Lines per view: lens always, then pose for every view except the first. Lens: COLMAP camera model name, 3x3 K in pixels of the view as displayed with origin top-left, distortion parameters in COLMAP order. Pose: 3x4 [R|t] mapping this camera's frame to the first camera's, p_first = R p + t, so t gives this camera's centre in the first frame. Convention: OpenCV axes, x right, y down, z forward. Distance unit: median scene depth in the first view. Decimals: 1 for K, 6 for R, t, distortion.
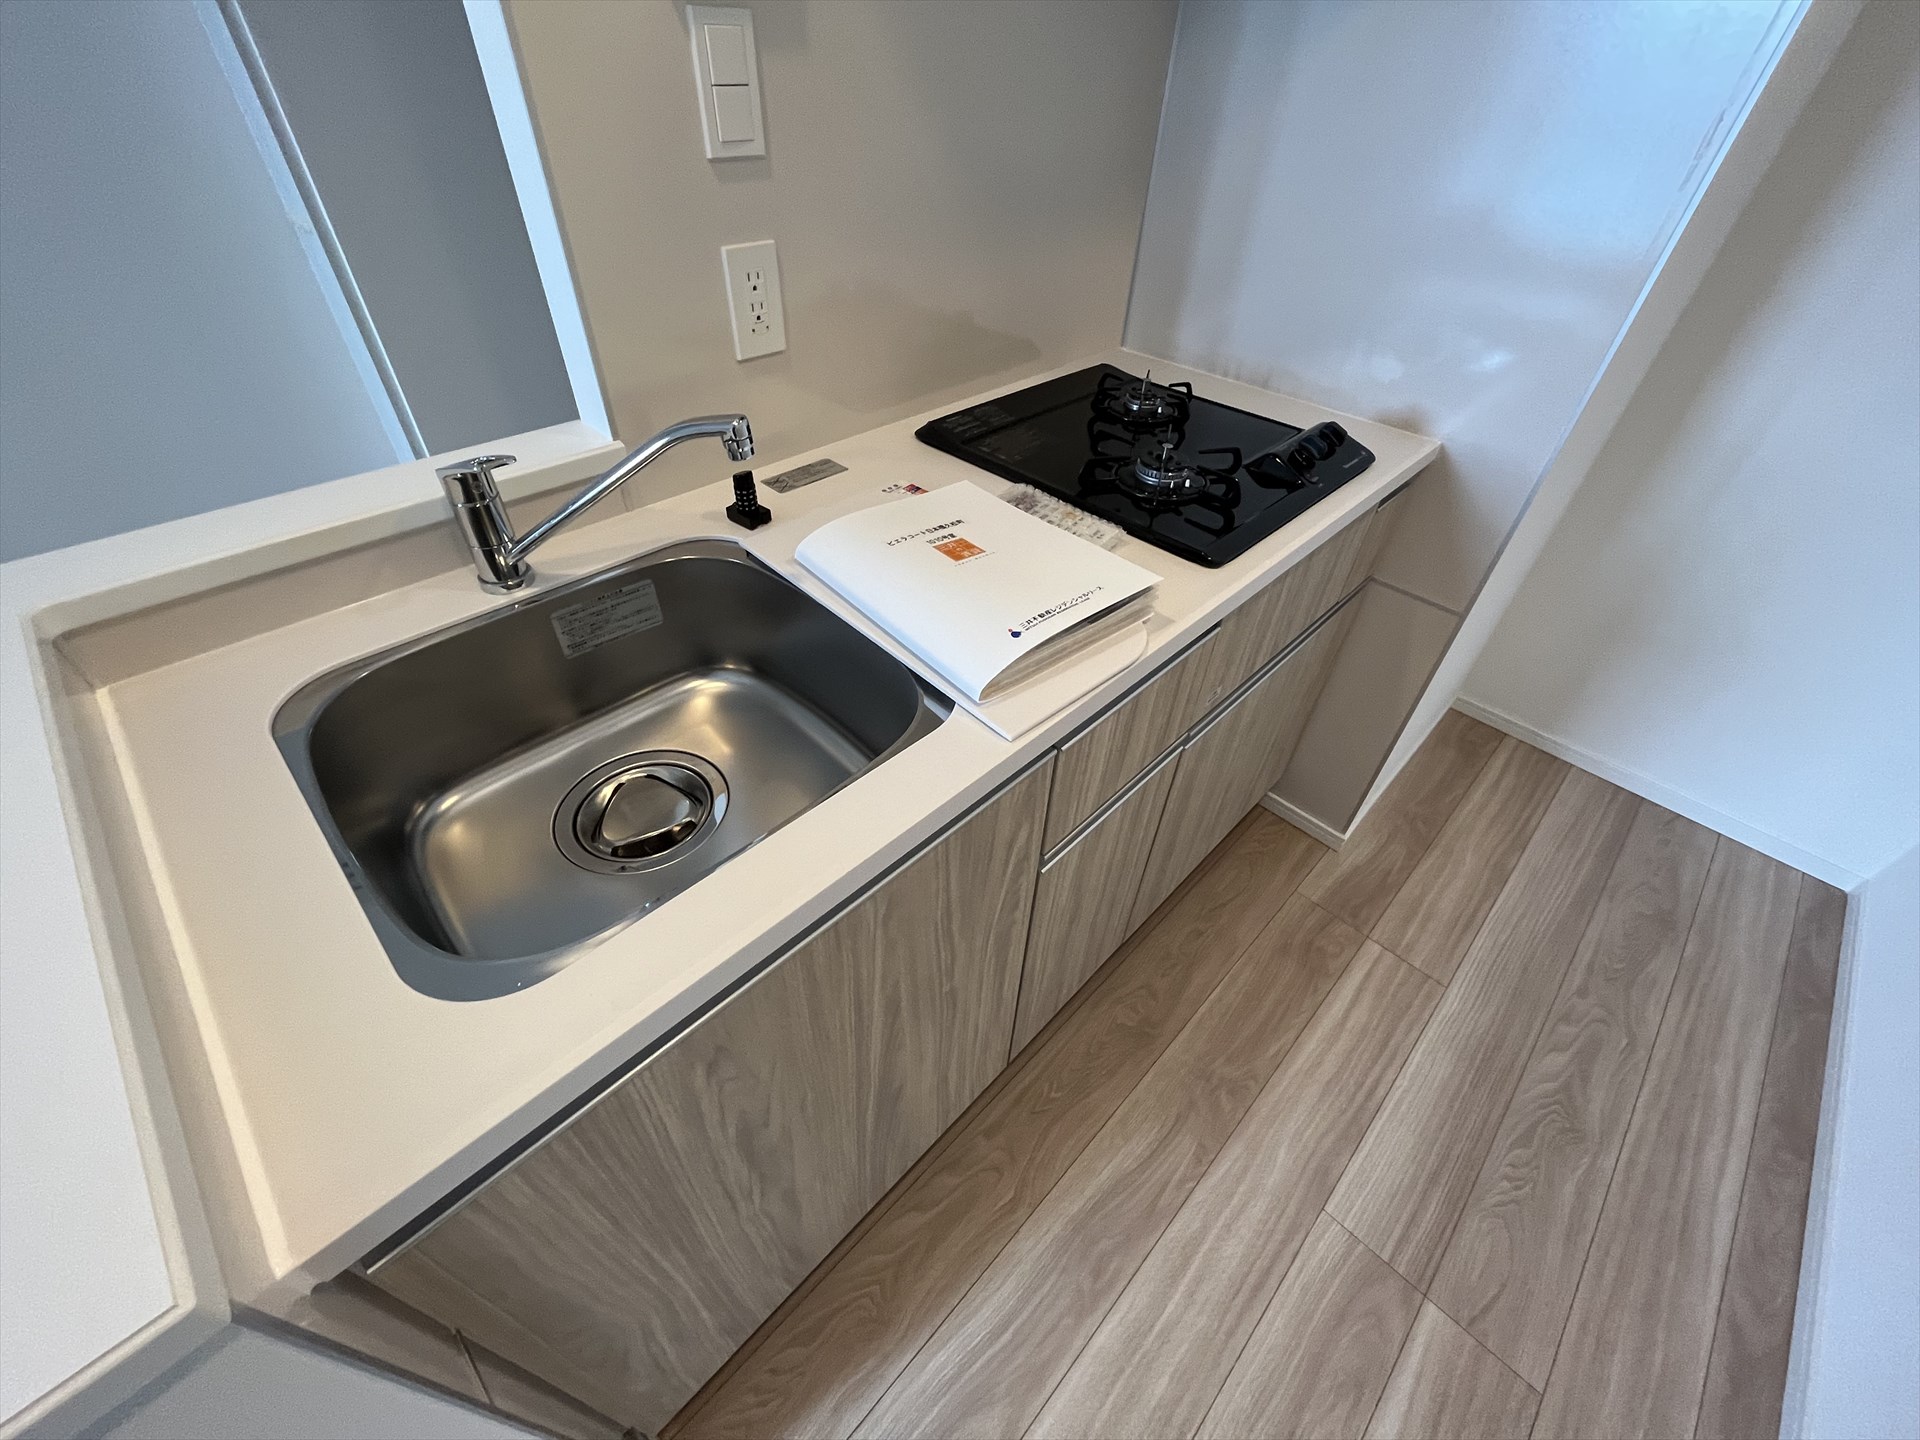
lens RADIAL K [[789.7, 0, 972.7], [0, 789.7, 718.5], [0, 0, 1]] dist [-0.012862, -0.001812]
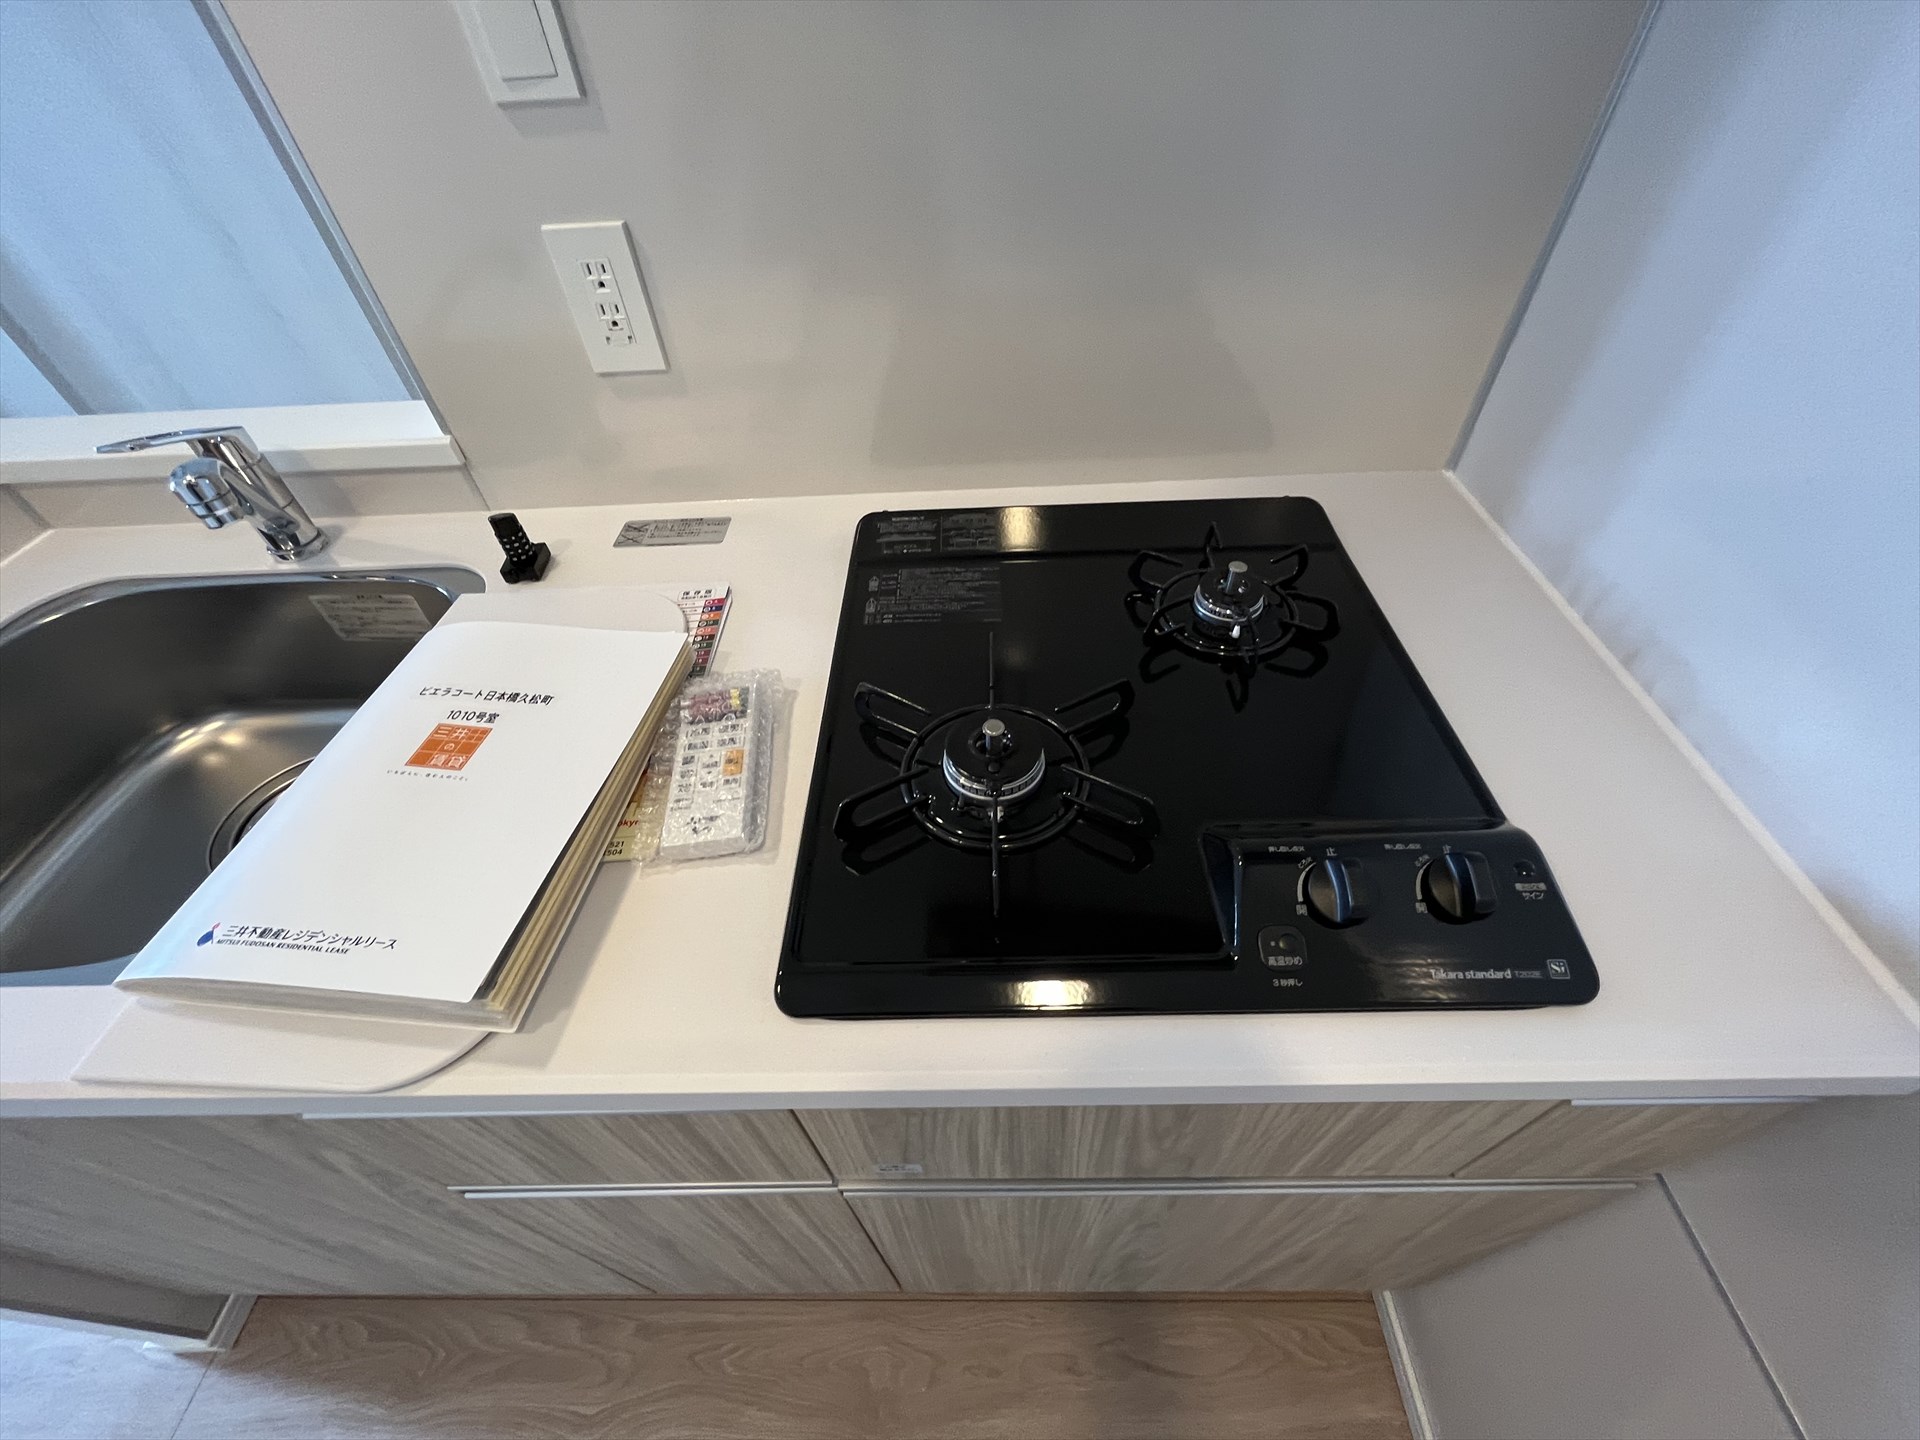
lens RADIAL K [[789.7, 0, 961.4], [0, 789.7, 721.5], [0, 0, 1]] dist [-0.012862, -0.001812]
pose [[0.691710, 0.467622, -0.550334, 0.563842], [-0.423631, 0.879901, 0.215198, -0.499052], [0.584871, 0.084284, 0.806736, 0.653402]]
